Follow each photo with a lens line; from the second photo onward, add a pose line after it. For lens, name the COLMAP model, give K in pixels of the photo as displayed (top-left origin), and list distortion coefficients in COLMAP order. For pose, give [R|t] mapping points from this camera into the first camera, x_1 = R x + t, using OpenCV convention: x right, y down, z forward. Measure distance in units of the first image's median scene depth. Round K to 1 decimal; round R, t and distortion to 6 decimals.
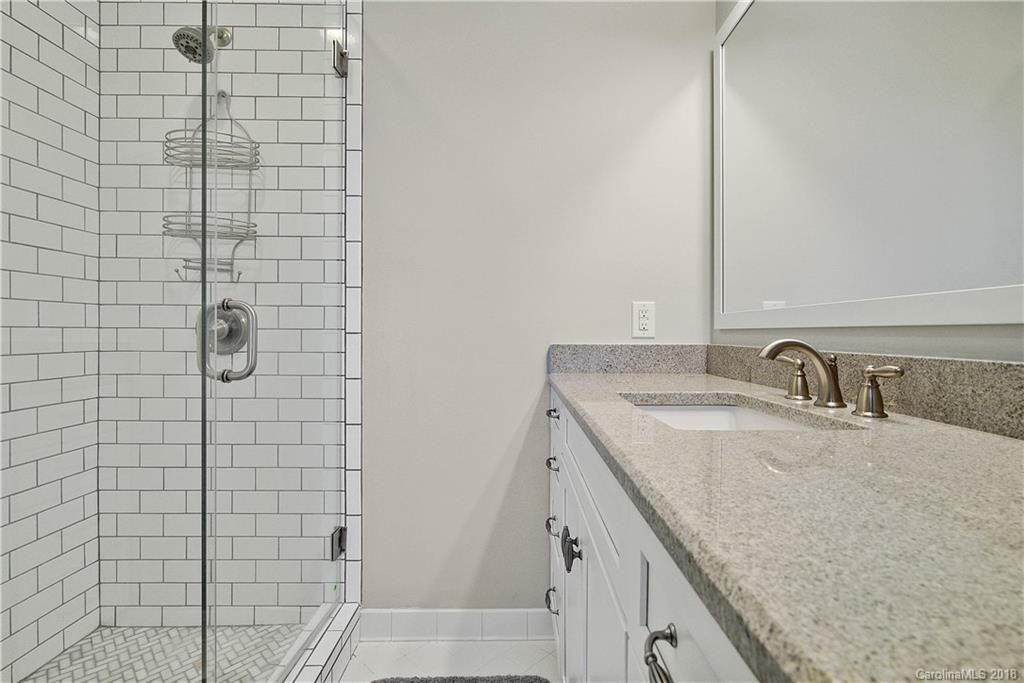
lens RADIAL K [[471.5, 0, 513.3], [0, 471.5, 336.1], [0, 0, 1]] dist [-0.000024, -0.000846]
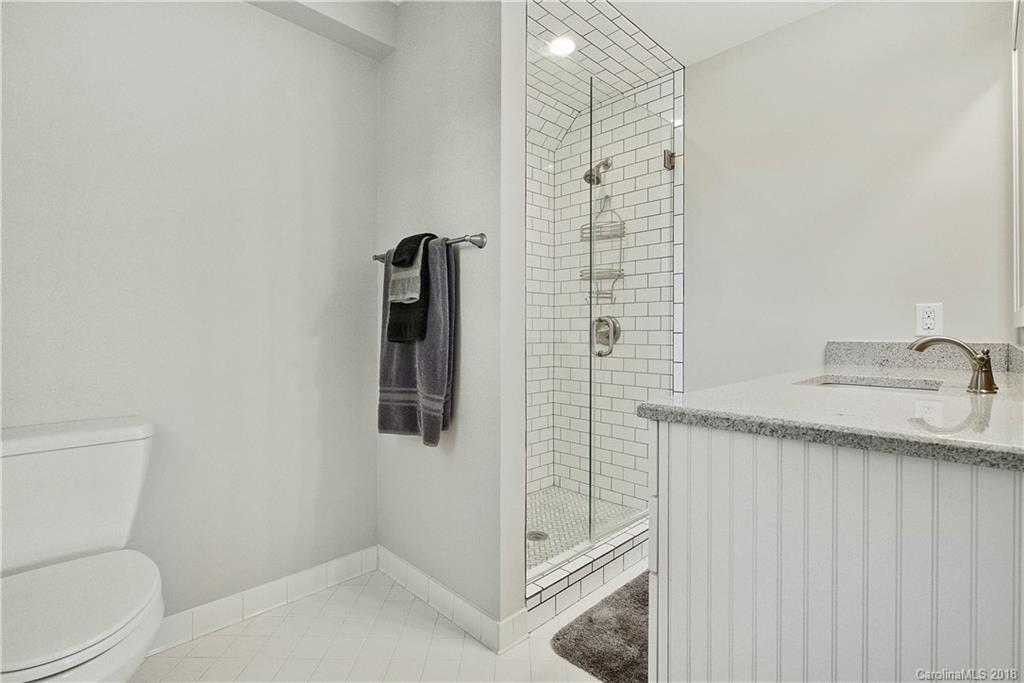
lens RADIAL K [[471.5, 0, 512.8], [0, 471.5, 337.1], [0, 0, 1]] dist [-0.000024, -0.000846]
pose [[0.691292, 0.002751, -0.722571, 0.406096], [-0.001515, 0.999996, 0.002358, 0.004138], [0.722574, -0.000535, 0.691293, -0.463290]]
